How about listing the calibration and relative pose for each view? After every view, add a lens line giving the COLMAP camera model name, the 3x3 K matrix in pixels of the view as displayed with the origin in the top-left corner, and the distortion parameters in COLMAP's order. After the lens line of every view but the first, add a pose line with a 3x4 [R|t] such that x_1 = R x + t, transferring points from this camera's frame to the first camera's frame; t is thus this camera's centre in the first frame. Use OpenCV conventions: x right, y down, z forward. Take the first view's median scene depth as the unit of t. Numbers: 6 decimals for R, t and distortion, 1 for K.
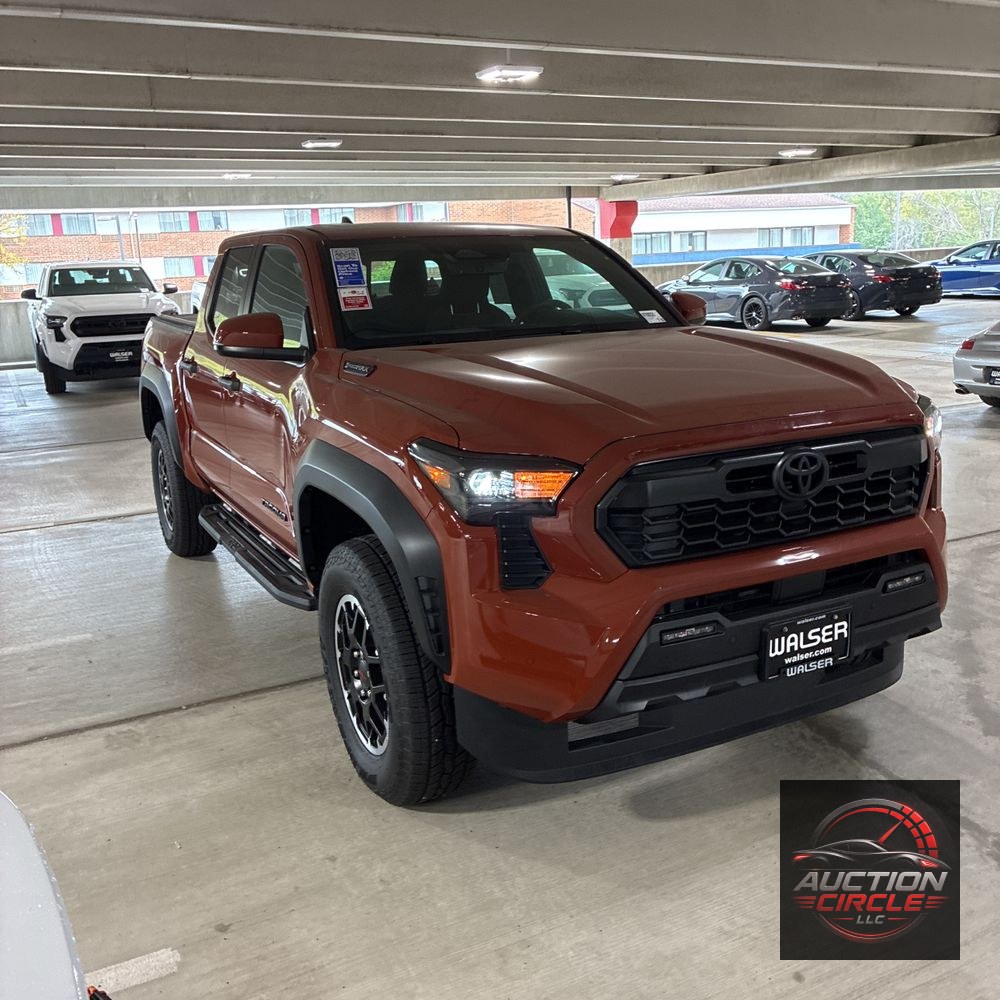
lens RADIAL K [[1027.8, 0, 500.0], [0, 1027.8, 500.0], [0, 0, 1]] dist [0.035078, -0.023803]
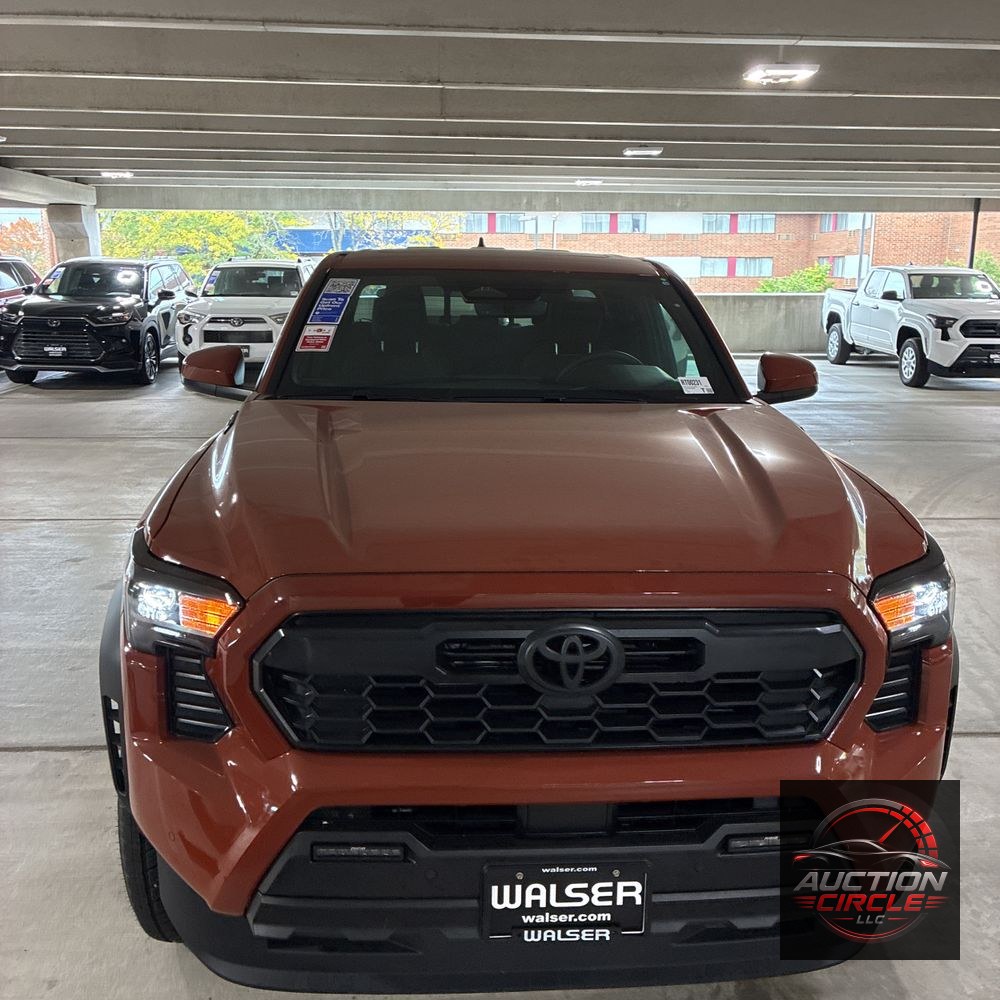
lens RADIAL K [[1016.3, 0, 518.9], [0, 1016.3, 504.4], [0, 0, 1]] dist [0.019786, 0.017542]
pose [[0.914012, 0.137125, -0.381809, 0.489062], [-0.134825, 0.990323, 0.032911, -0.140852], [0.382627, 0.021396, 0.923655, 0.348458]]
